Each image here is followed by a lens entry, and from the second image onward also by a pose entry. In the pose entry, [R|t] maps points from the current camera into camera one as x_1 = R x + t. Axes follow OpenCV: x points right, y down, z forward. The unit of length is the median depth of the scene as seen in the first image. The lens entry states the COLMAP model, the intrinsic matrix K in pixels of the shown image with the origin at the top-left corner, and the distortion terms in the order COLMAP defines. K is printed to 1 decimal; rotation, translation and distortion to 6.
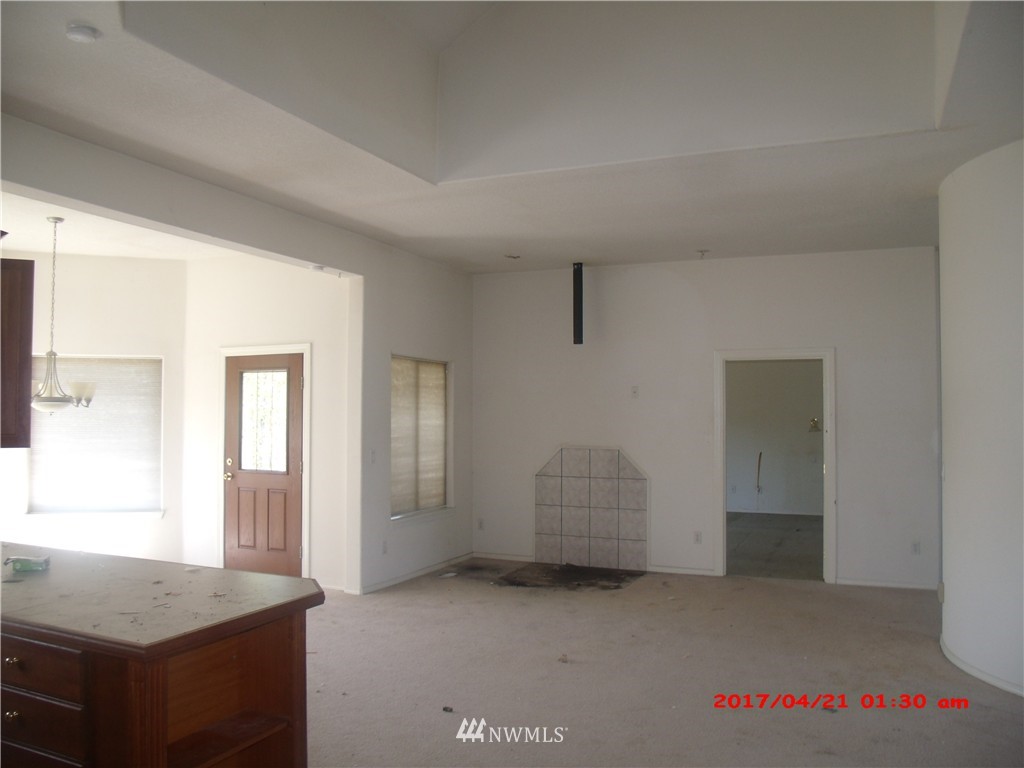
lens RADIAL K [[827.7, 0, 488.9], [0, 827.7, 386.6], [0, 0, 1]] dist [-0.115348, 0.085215]
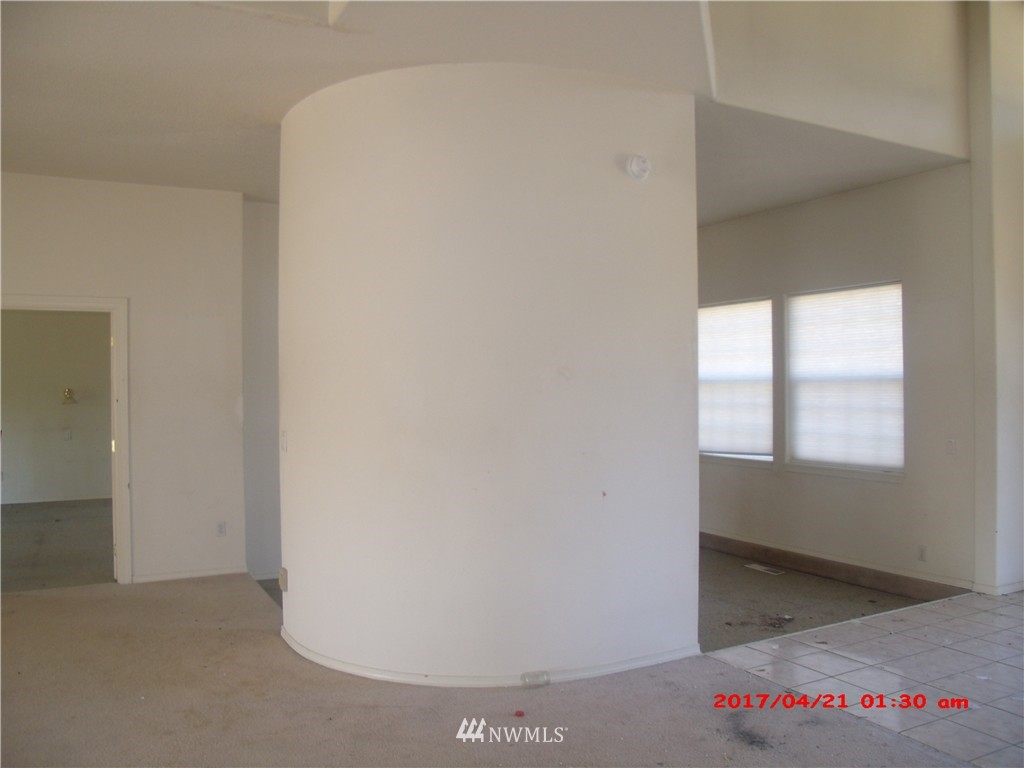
lens RADIAL K [[827.7, 0, 488.9], [0, 827.7, 386.6], [0, 0, 1]] dist [-0.115348, 0.085215]
pose [[0.615275, -0.008511, 0.788267, 0.001313], [-0.017321, 0.999554, 0.024311, 0.014312], [-0.788122, -0.028611, 0.614853, 0.194159]]
